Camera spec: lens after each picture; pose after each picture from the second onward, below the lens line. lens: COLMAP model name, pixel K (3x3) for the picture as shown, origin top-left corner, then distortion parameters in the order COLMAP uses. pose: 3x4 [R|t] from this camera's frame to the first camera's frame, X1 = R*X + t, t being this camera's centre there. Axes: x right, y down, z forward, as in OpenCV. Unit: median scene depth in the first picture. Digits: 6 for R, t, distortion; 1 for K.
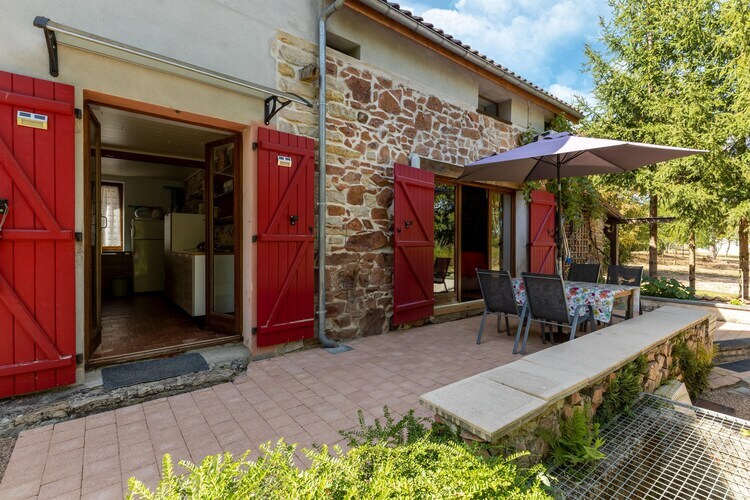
lens RADIAL K [[359.0, 0, 412.9], [0, 359.0, 250.0], [0, 0, 1]] dist [0.001908, 0.000119]
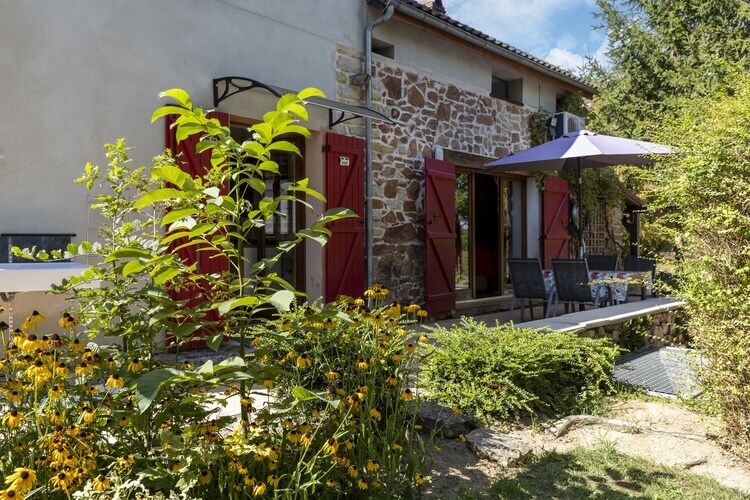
lens RADIAL K [[611.2, 0, 375.0], [0, 611.2, 250.0], [0, 0, 1]] dist [0.003505, 0.003864]
pose [[0.995129, -0.010104, 0.098059, -0.353887], [0.010943, 0.999908, -0.008019, 0.035282], [-0.097969, 0.009053, 0.995148, -0.700701]]
